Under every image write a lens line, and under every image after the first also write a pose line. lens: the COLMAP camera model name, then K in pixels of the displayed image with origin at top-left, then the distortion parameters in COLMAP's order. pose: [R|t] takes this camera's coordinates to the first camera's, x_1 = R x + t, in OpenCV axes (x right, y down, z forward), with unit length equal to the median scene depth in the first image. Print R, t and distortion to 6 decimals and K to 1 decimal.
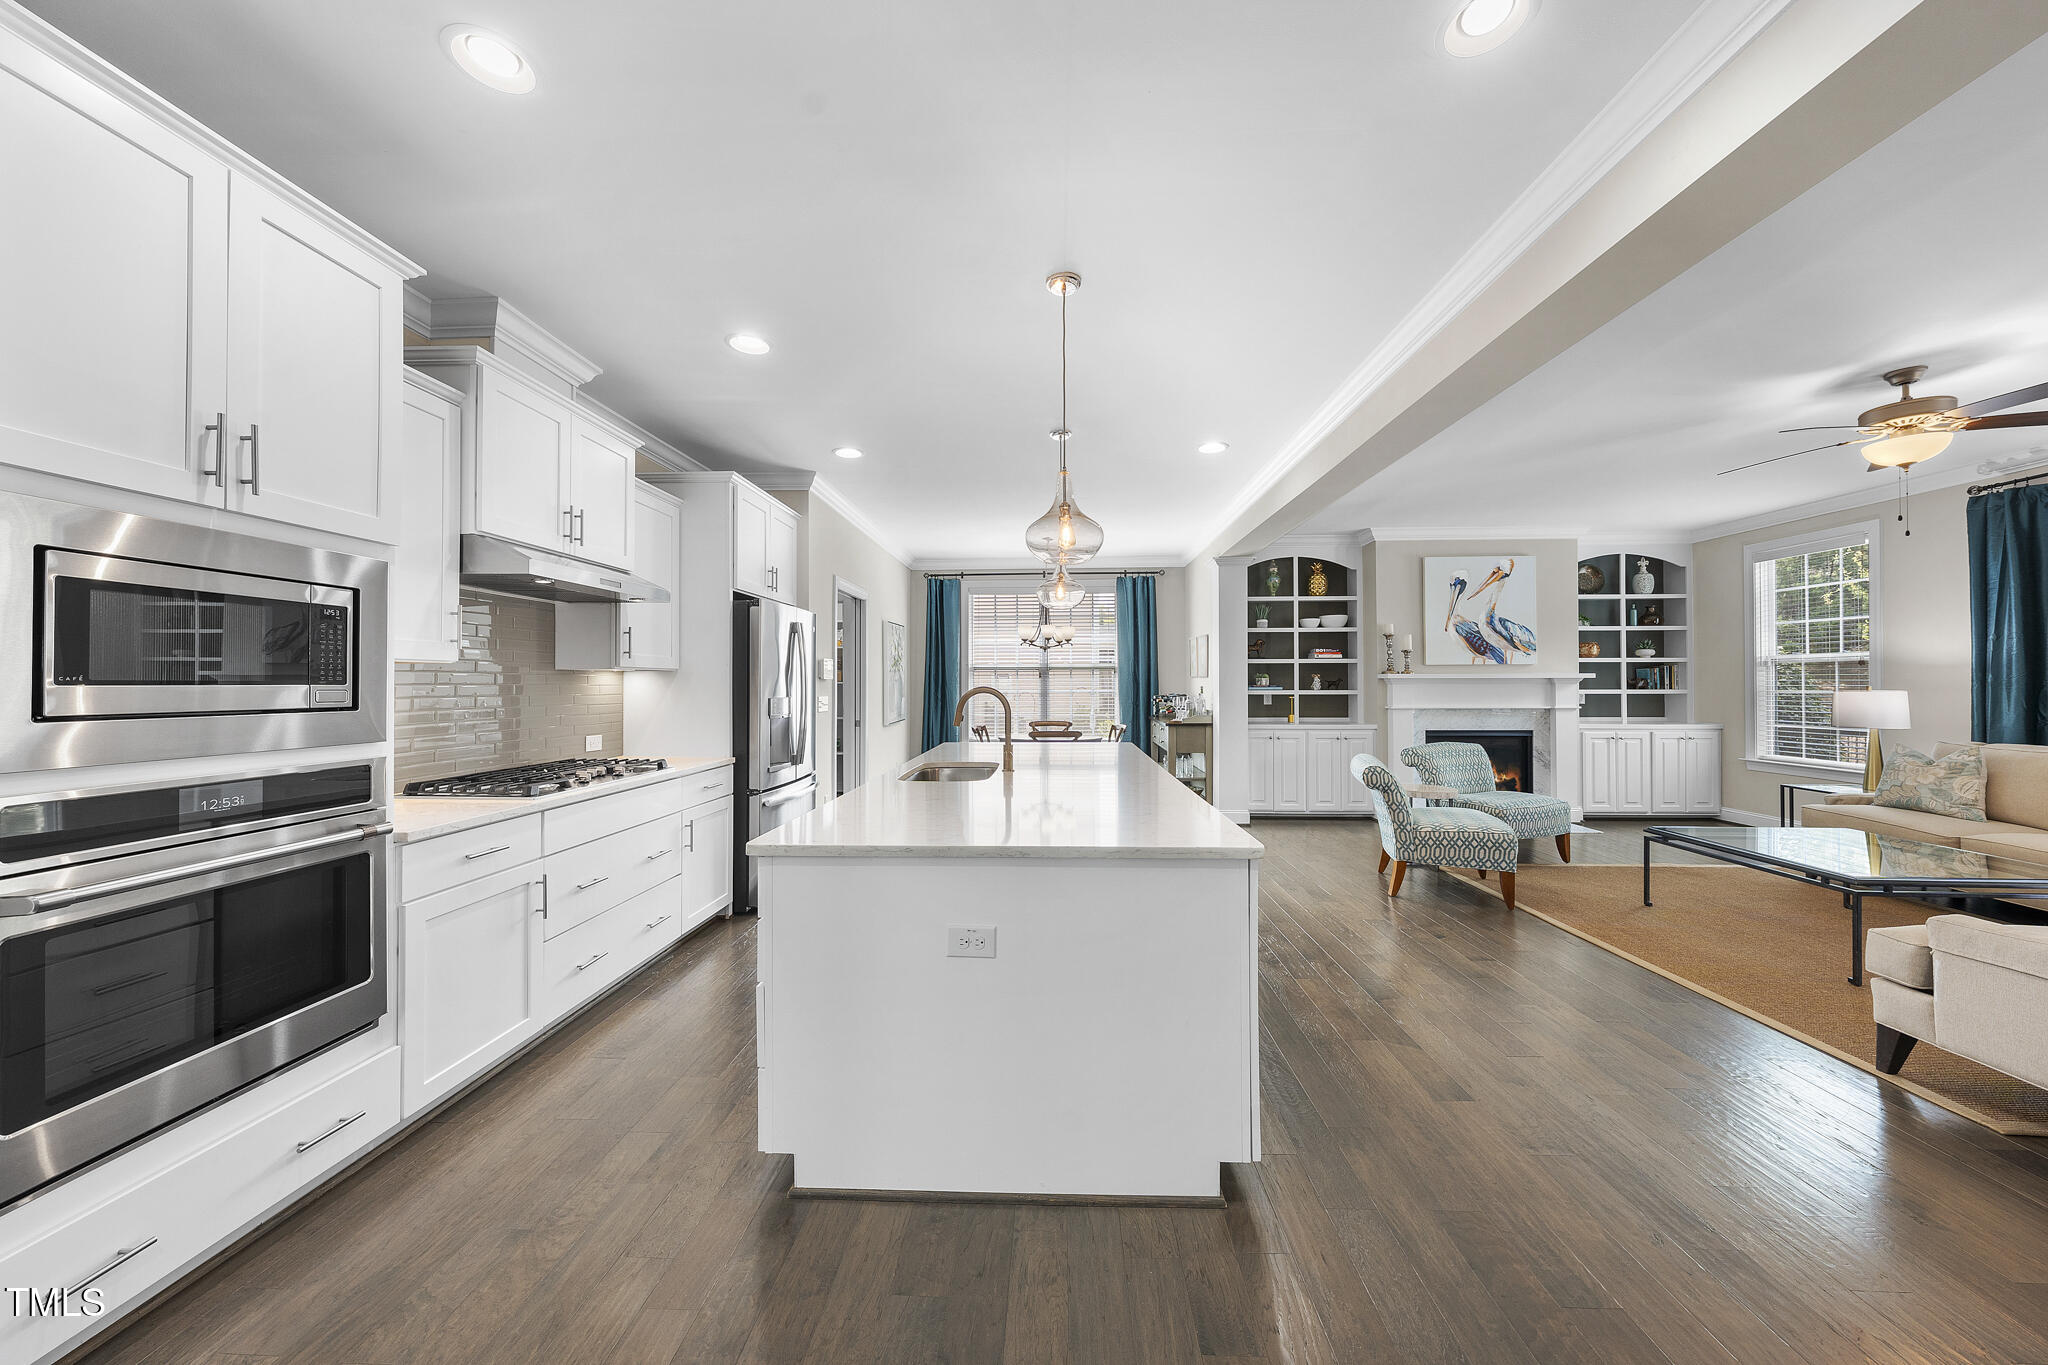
lens RADIAL K [[706.5, 0, 1027.6], [0, 706.5, 678.9], [0, 0, 1]] dist [-0.001570, 0.000094]
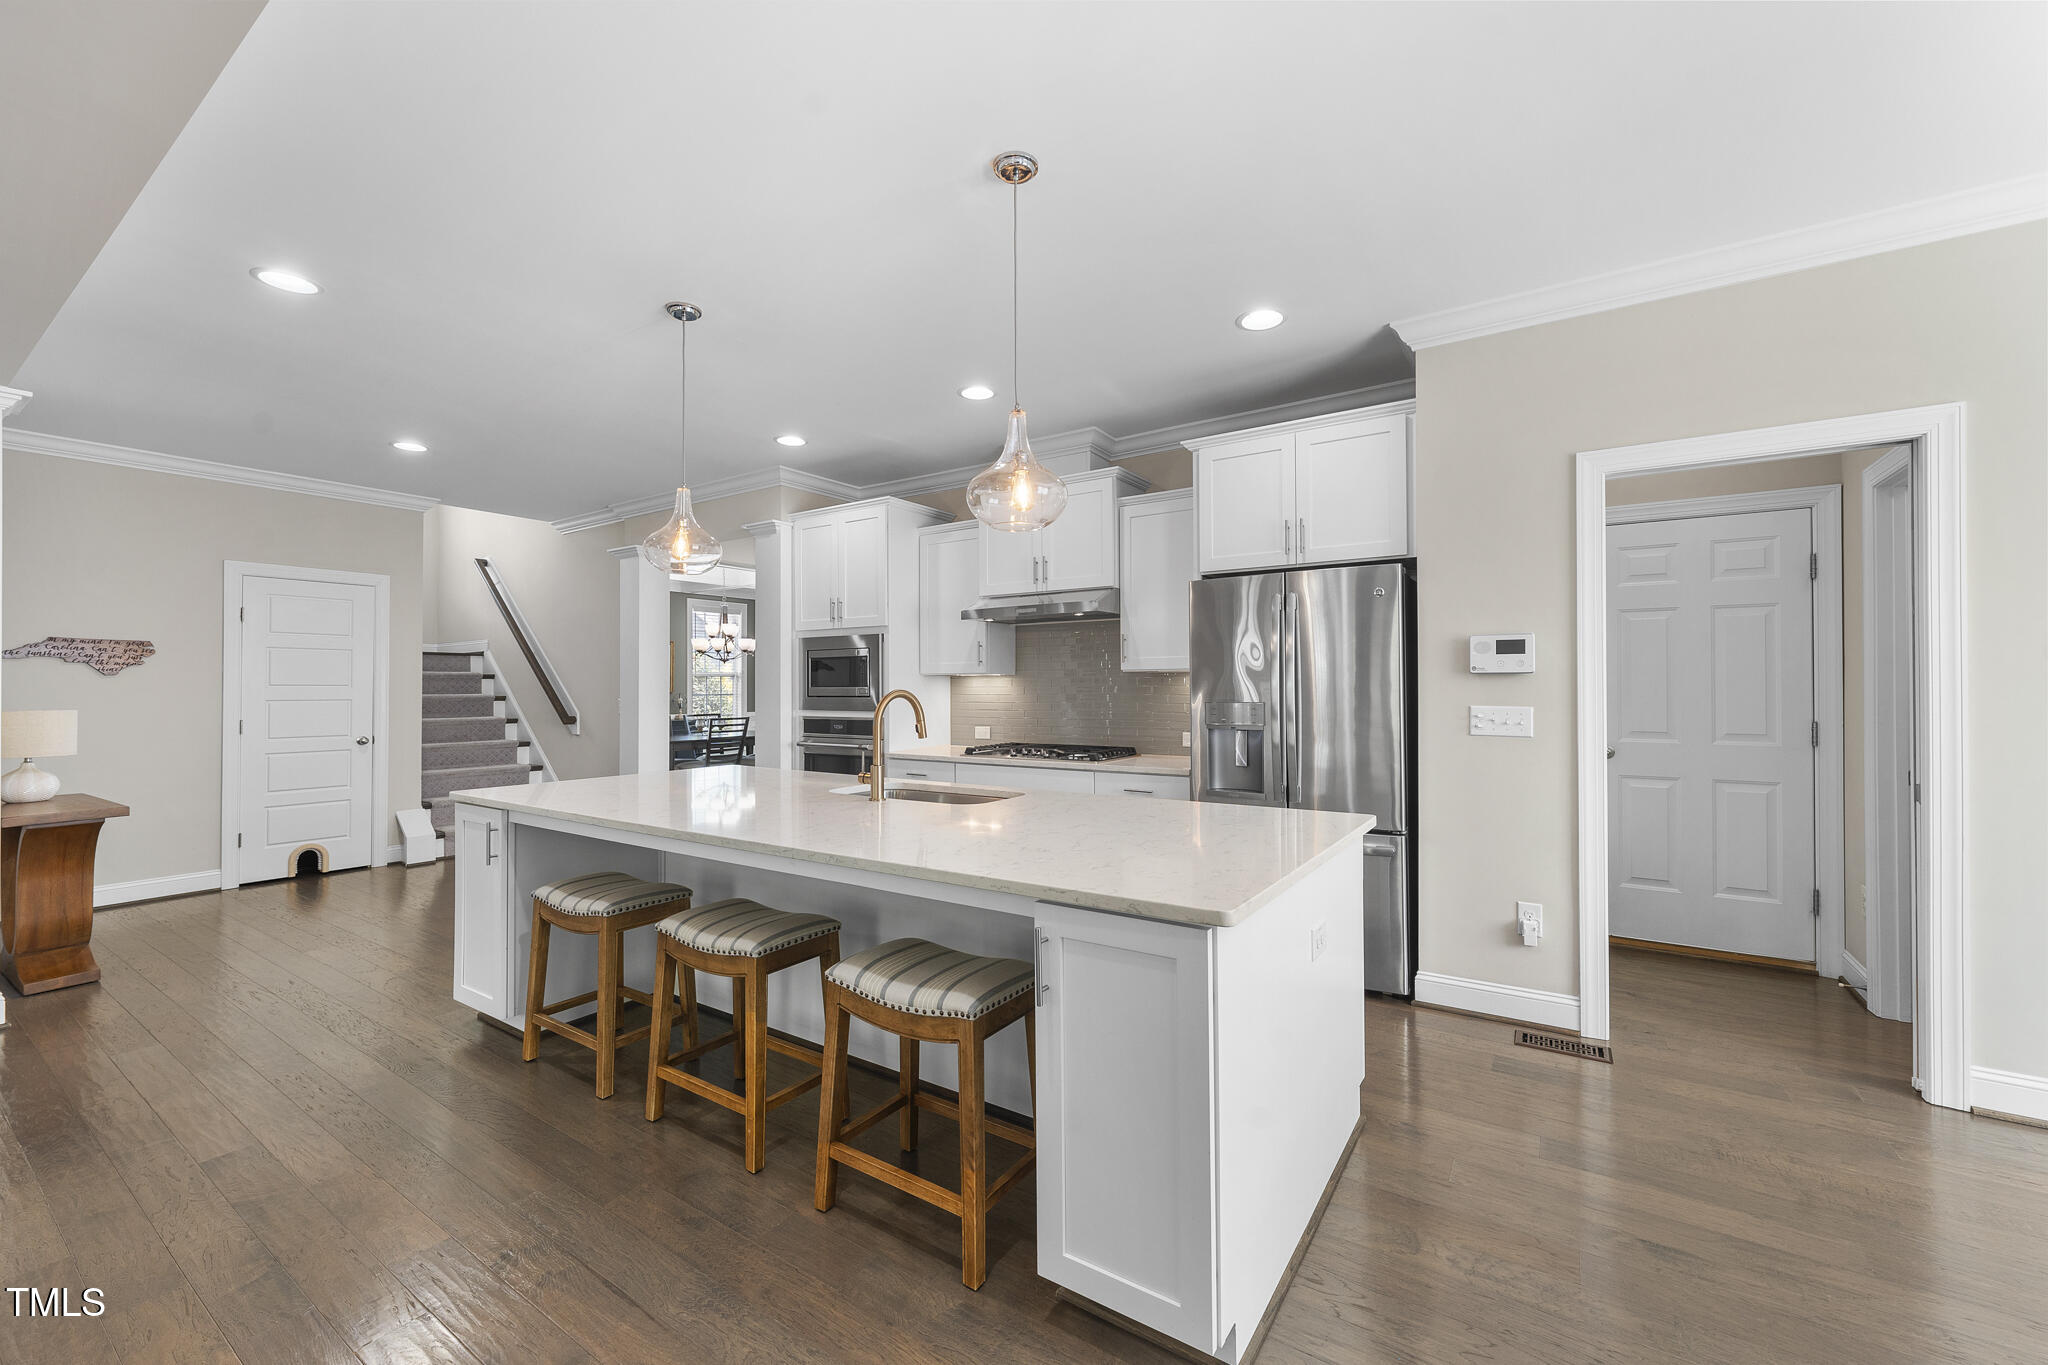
lens RADIAL K [[812.6, 0, 1028.6], [0, 812.6, 679.2], [0, 0, 1]] dist [0.000253, 0.000061]
pose [[-0.519160, -0.003414, -0.854670, 0.319226], [0.011577, 0.999872, -0.011026, 0.005248], [0.854599, -0.015619, -0.519054, 0.799603]]
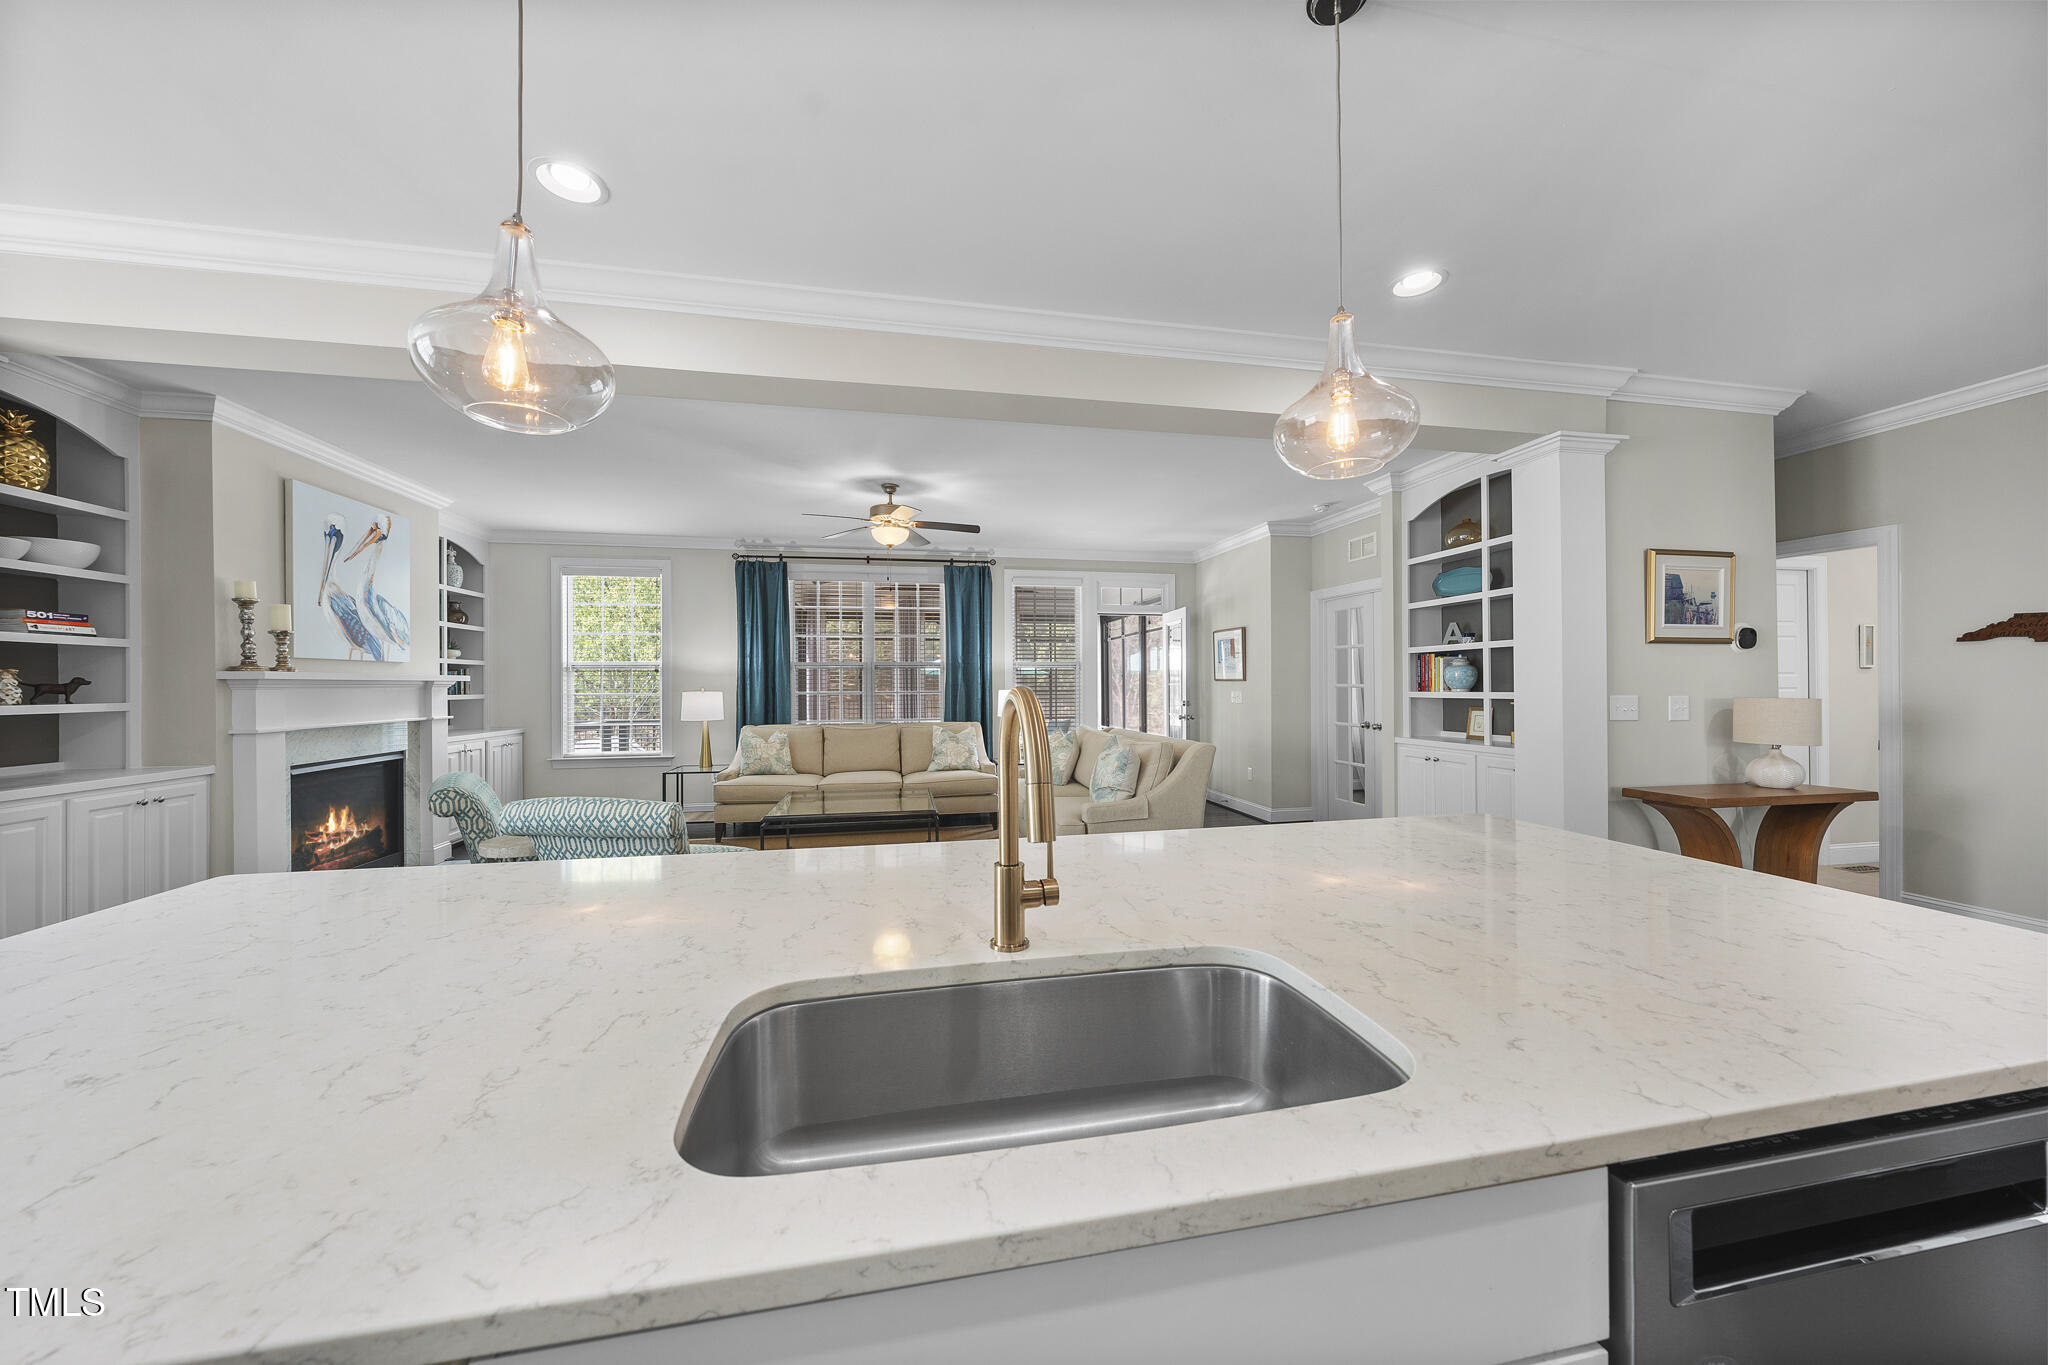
lens RADIAL K [[706.5, 0, 1027.6], [0, 706.5, 678.9], [0, 0, 1]] dist [-0.001570, 0.000094]
pose [[-0.239783, 0.011296, 0.970761, -0.171630], [0.000288, 0.999933, -0.011564, 0.005631], [-0.970826, -0.002494, -0.239771, 0.537473]]
